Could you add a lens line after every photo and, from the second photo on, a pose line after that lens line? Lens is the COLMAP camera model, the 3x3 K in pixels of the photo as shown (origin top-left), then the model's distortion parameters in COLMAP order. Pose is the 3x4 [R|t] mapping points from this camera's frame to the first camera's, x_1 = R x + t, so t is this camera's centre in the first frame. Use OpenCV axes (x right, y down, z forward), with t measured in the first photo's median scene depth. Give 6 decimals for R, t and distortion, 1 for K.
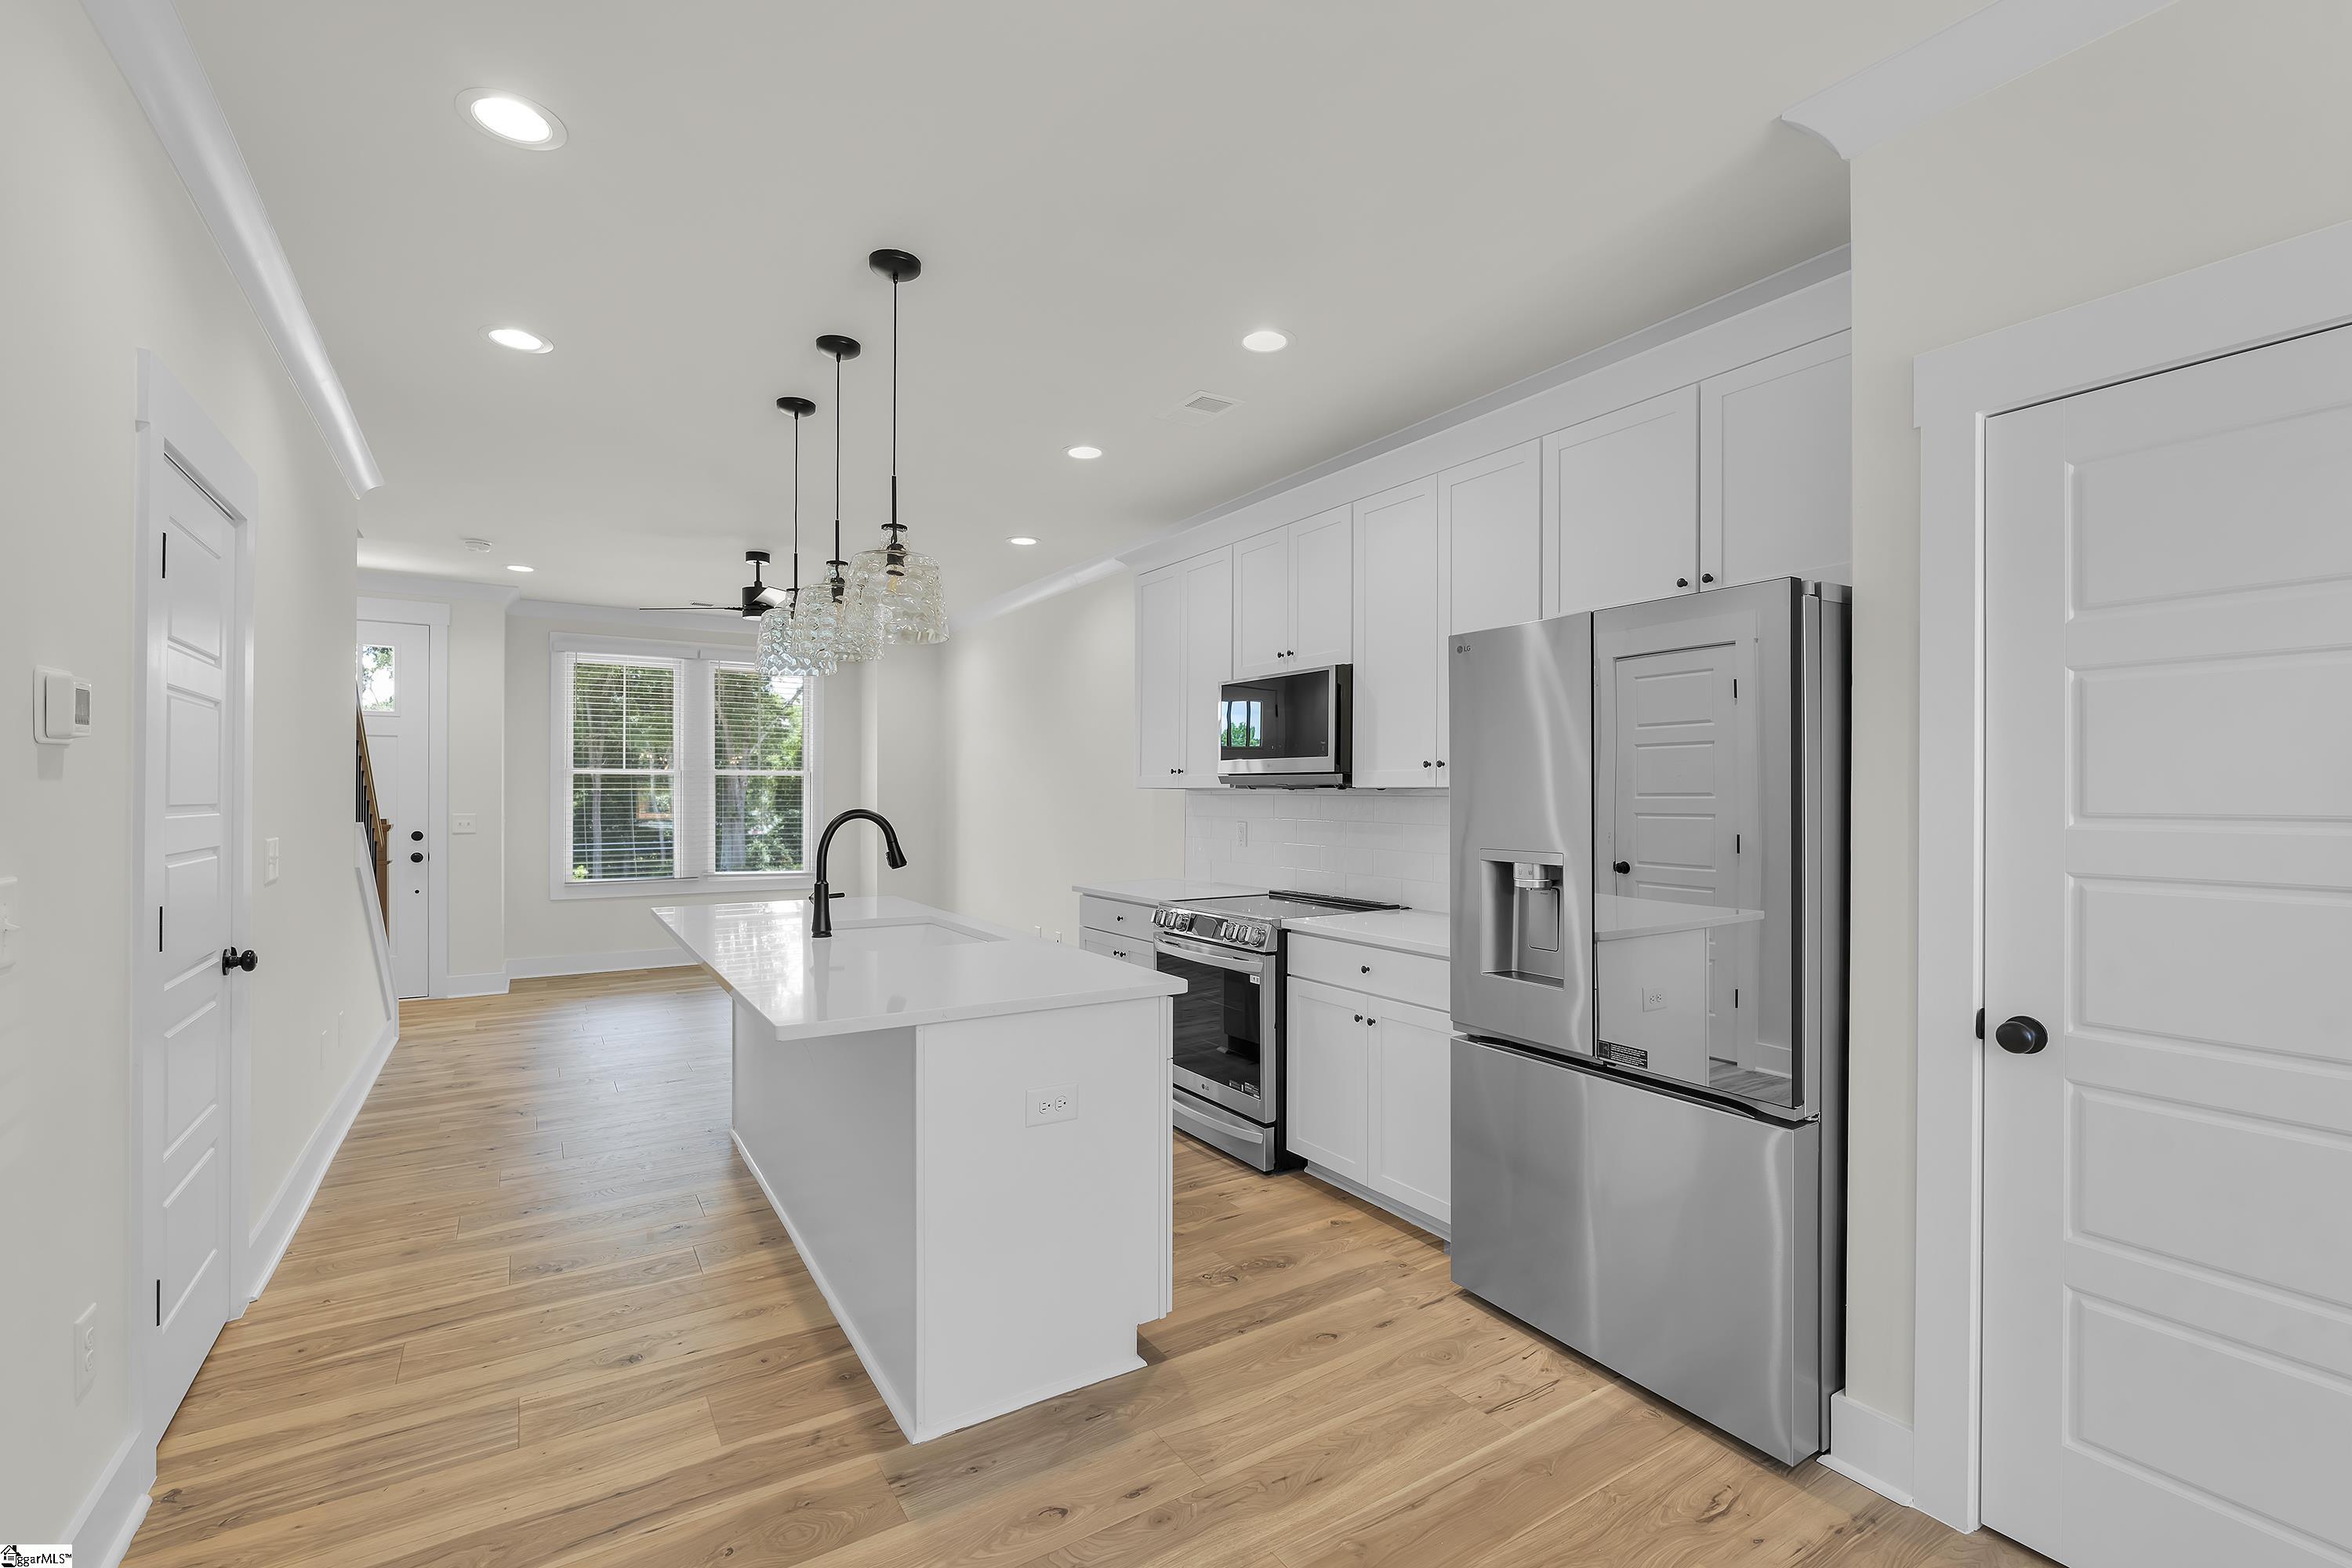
lens RADIAL K [[1020.5, 0, 1177.3], [0, 1020.5, 793.6], [0, 0, 1]] dist [-0.004945, -0.000401]
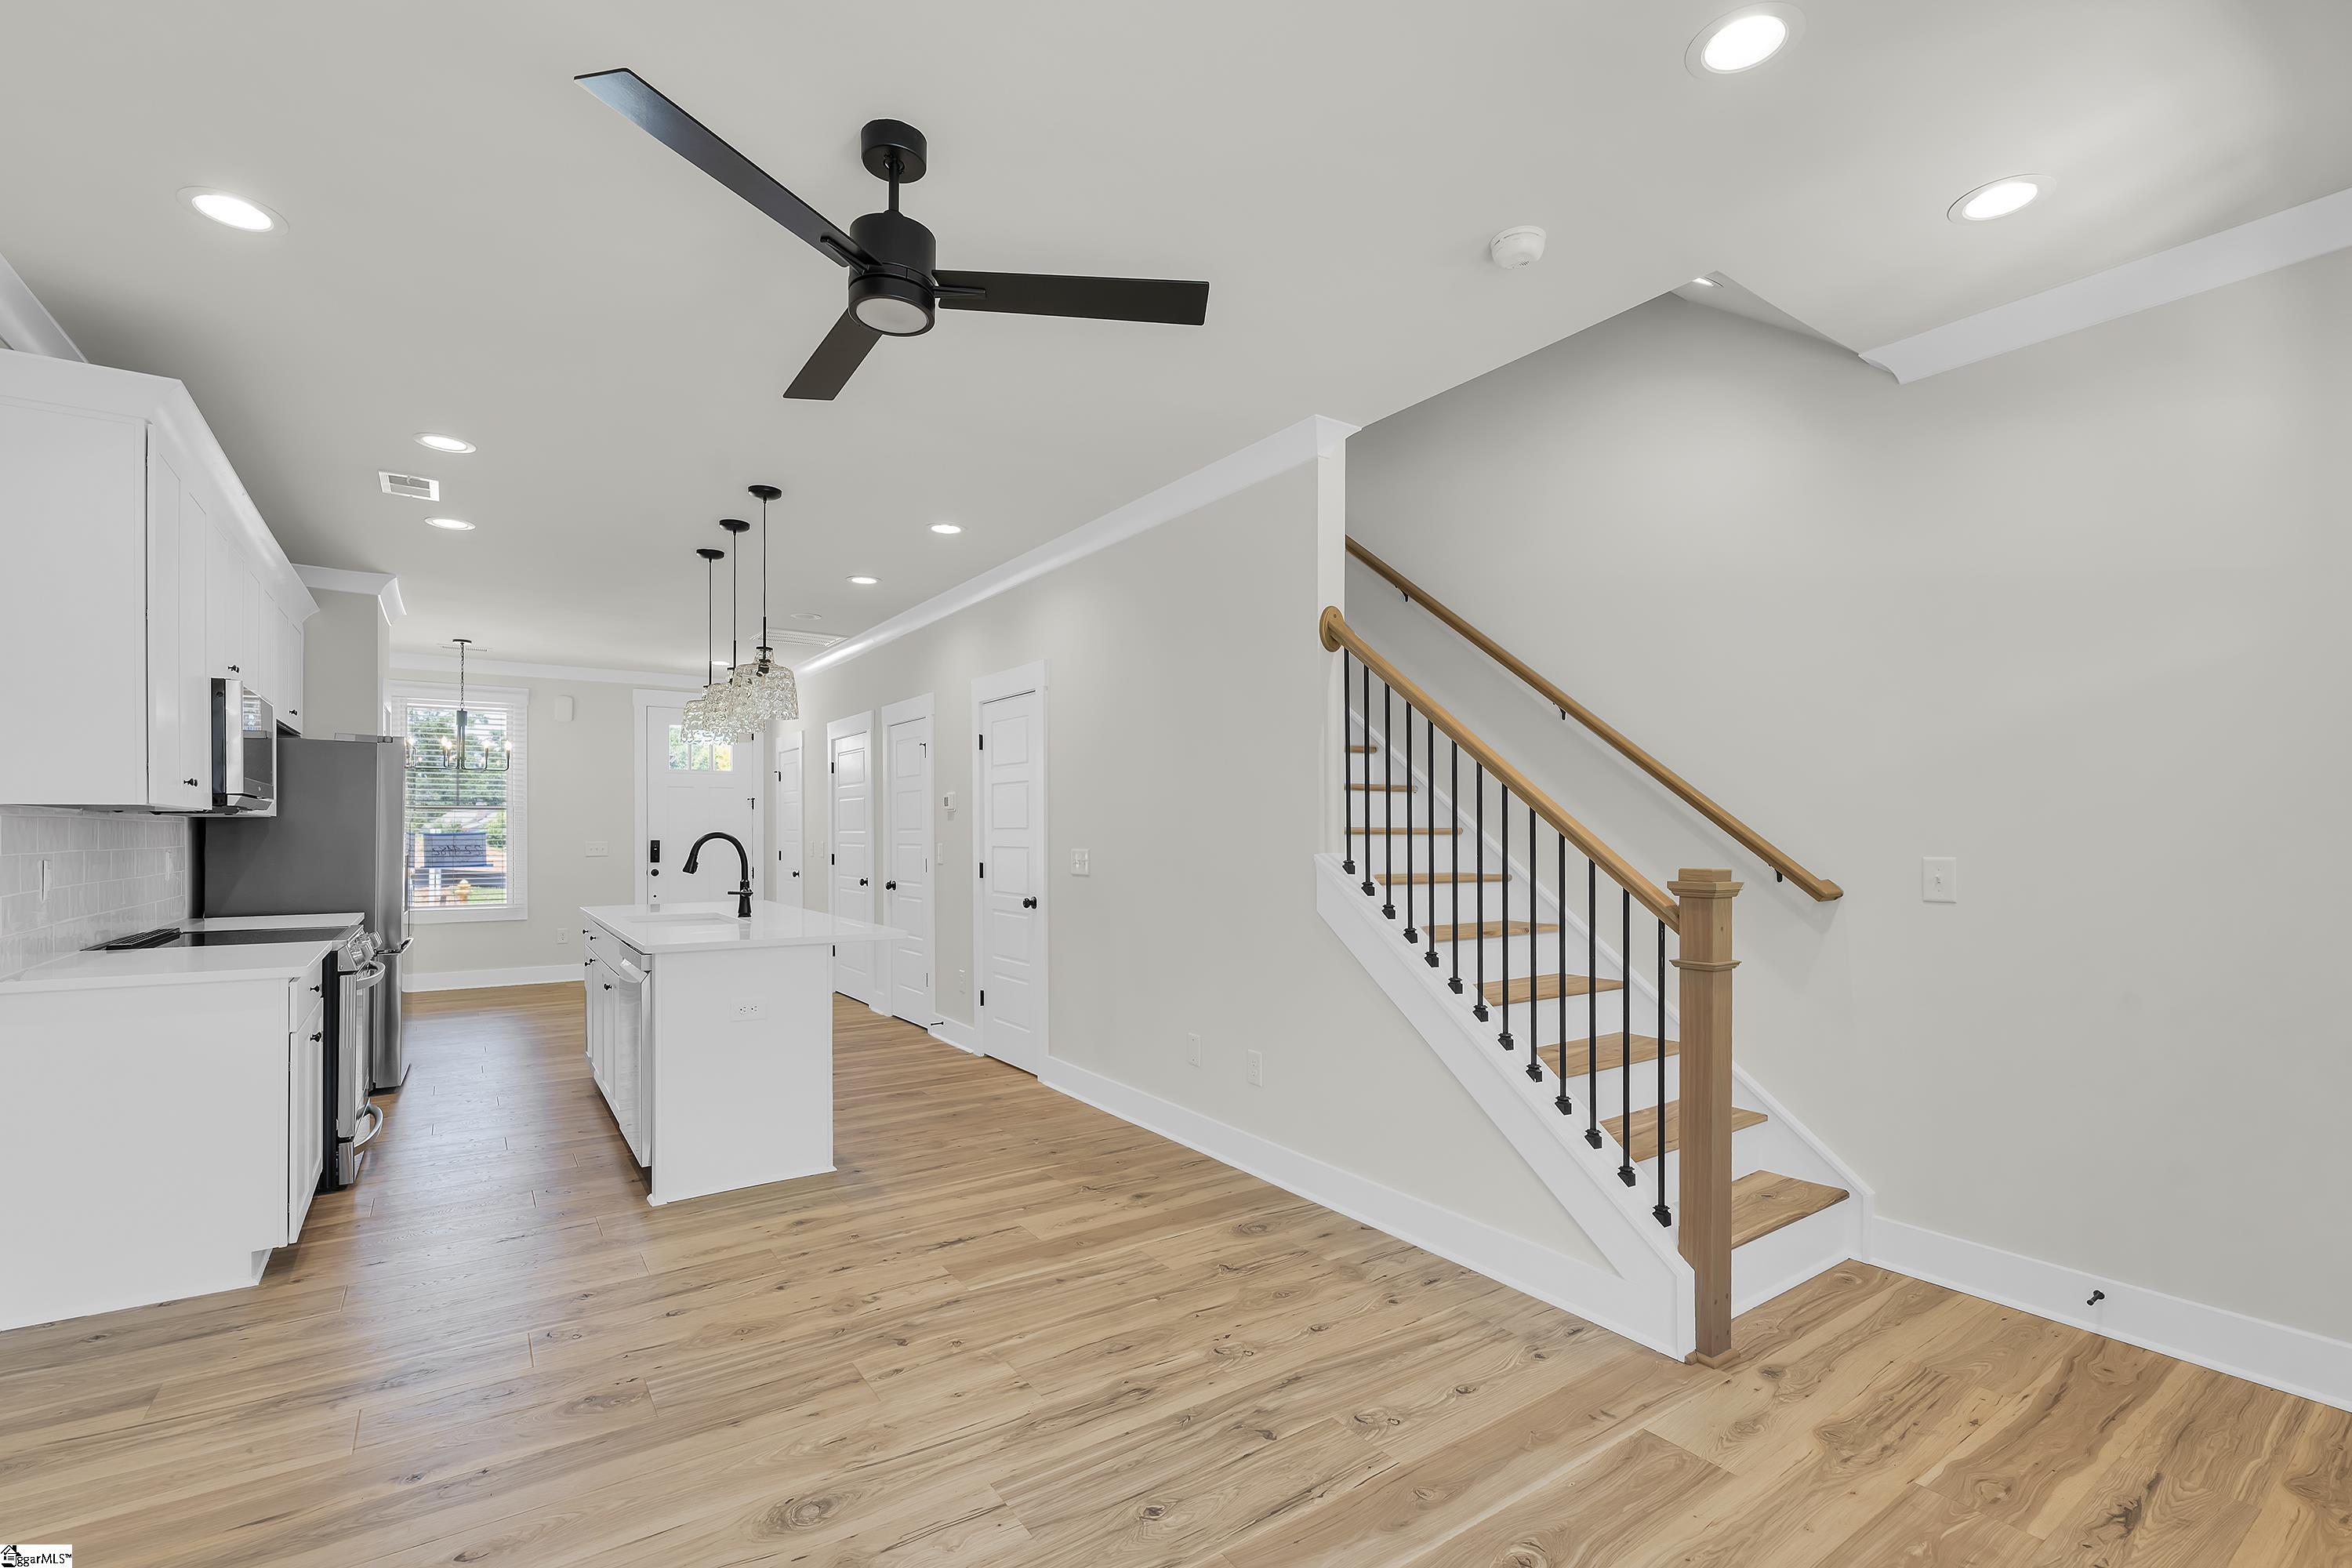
lens RADIAL K [[1052.6, 0, 1194.0], [0, 1052.6, 830.9], [0, 0, 1]] dist [-0.008114, 0.000651]
pose [[-0.998922, -0.003574, -0.046285, -0.926636], [-0.003518, 0.999993, -0.001302, 0.012838], [0.046289, -0.001138, -0.998927, 2.552159]]
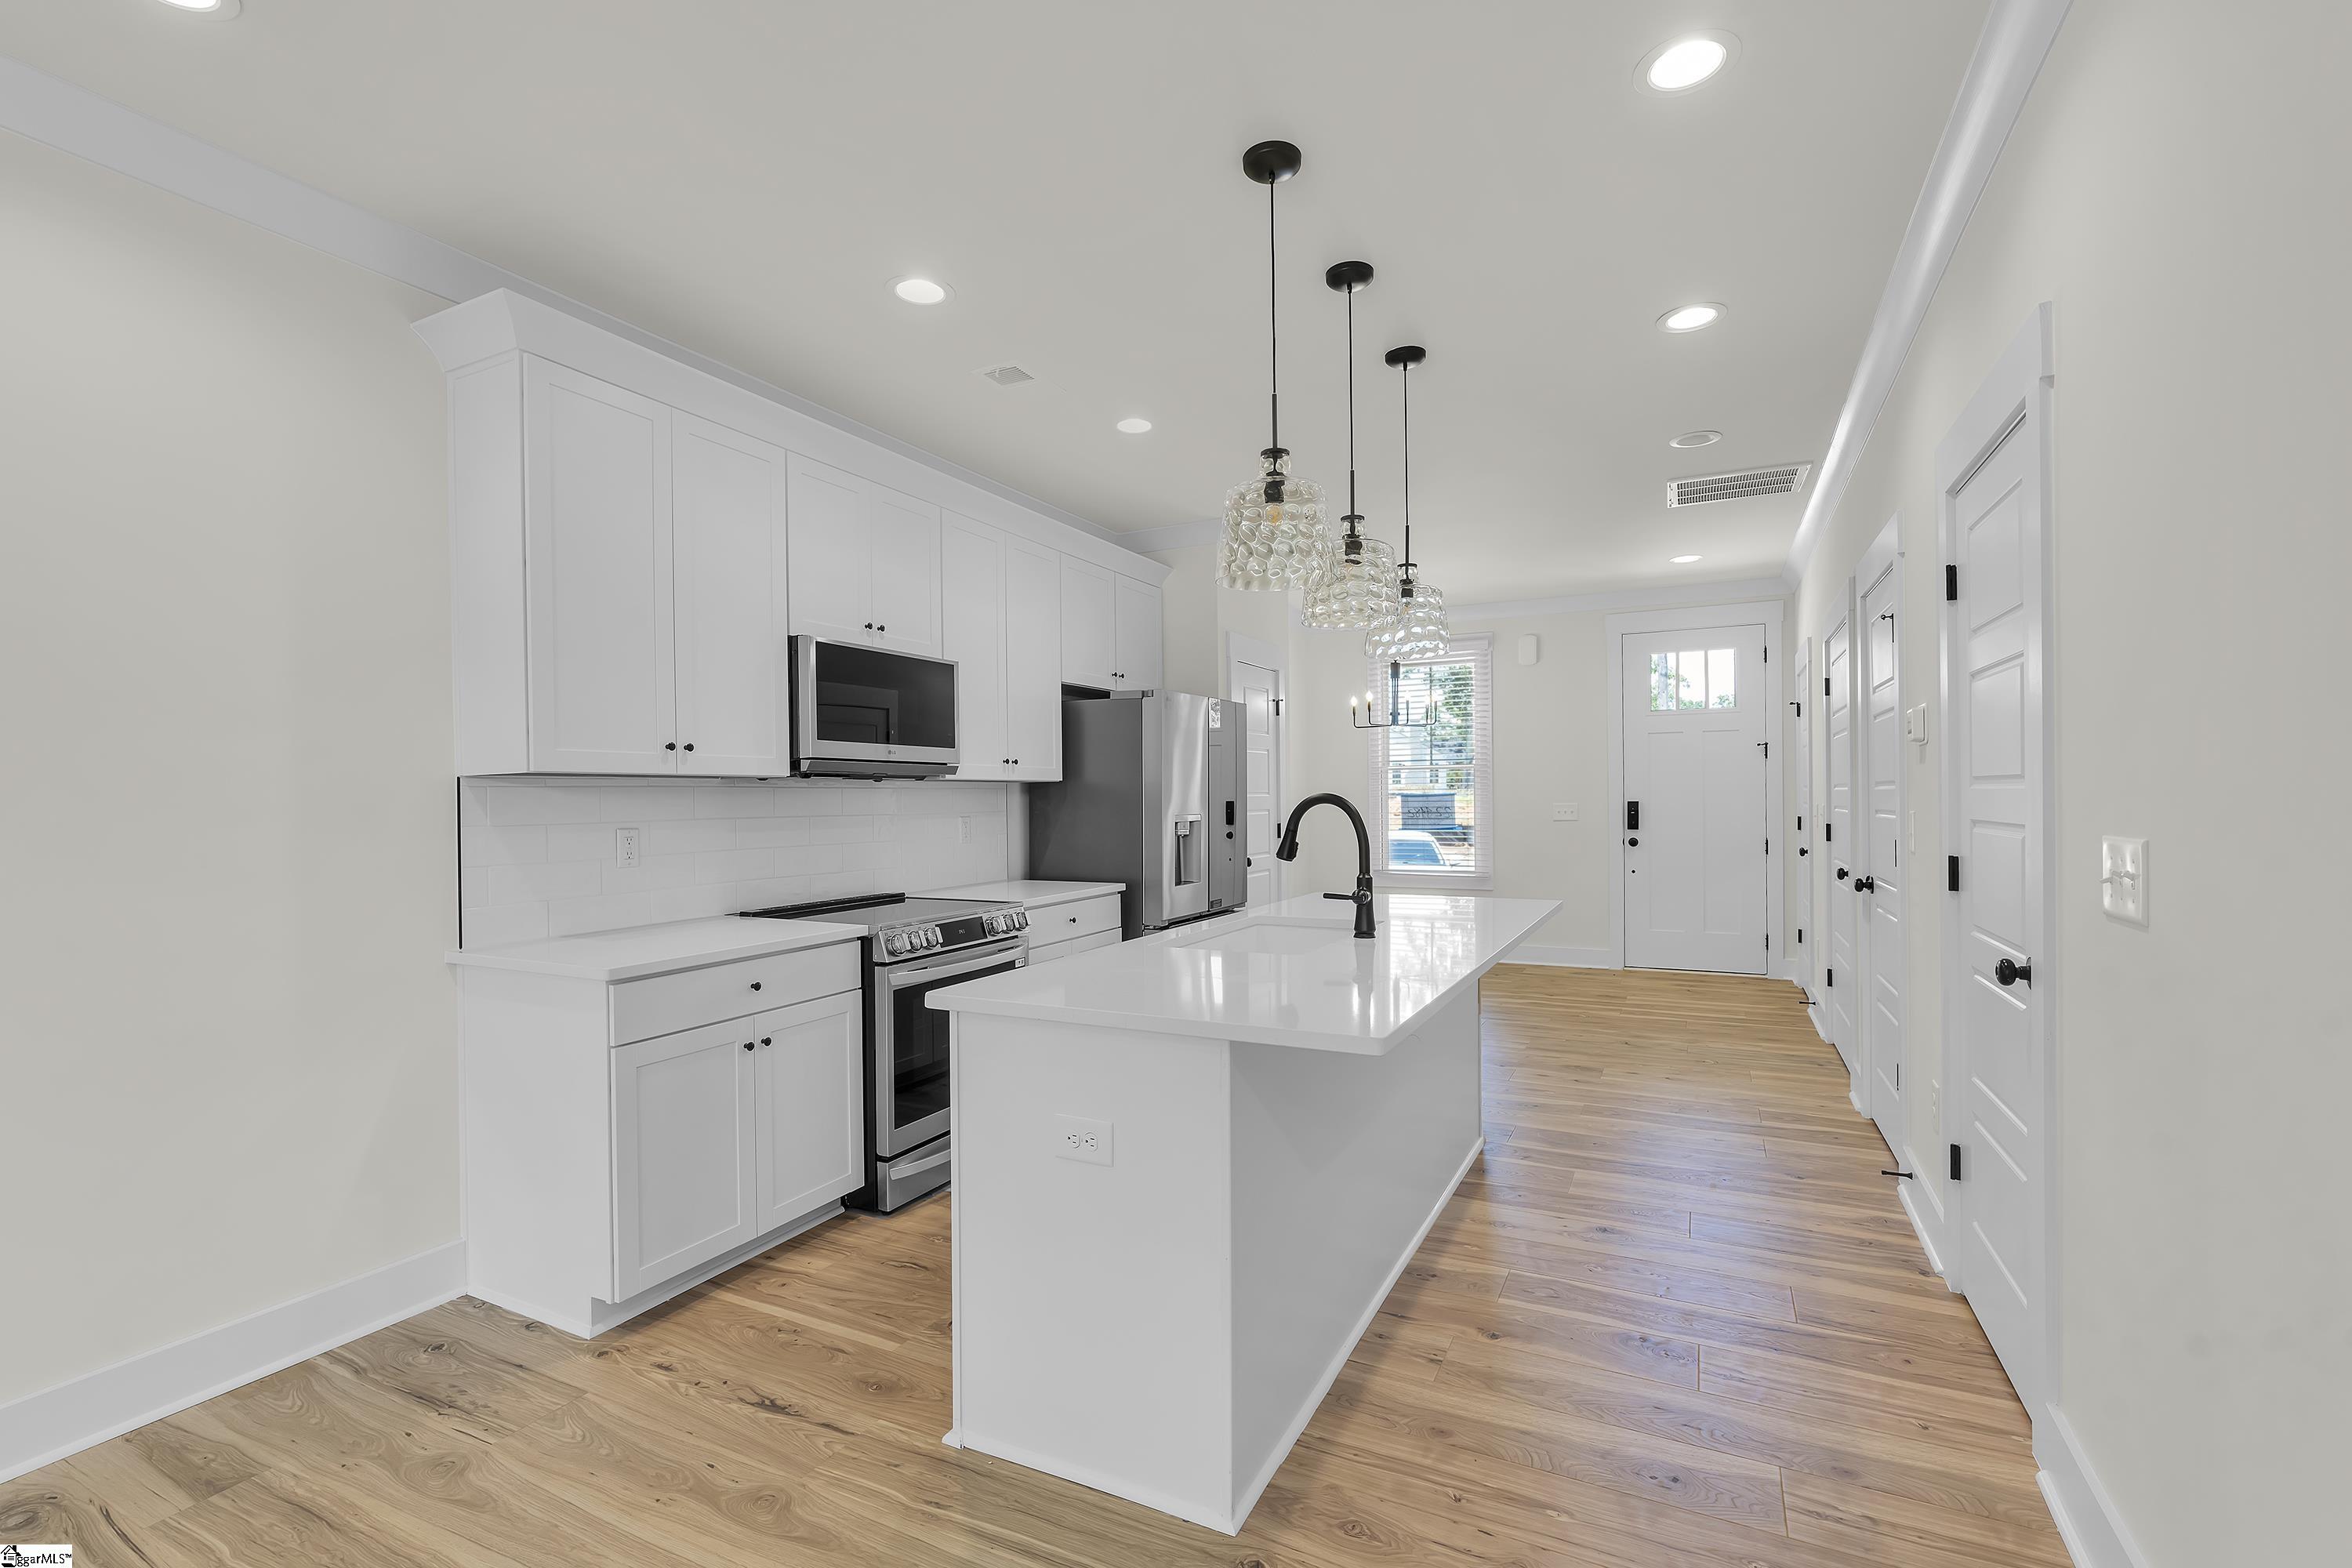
lens RADIAL K [[1036.1, 0, 1176.1], [0, 1036.1, 804.5], [0, 0, 1]] dist [-0.002382, -0.000017]
pose [[-0.507752, -0.004219, 0.861493, -1.027888], [0.008963, 0.999908, 0.010180, 0.014711], [-0.861457, 0.012891, -0.507668, 1.578797]]
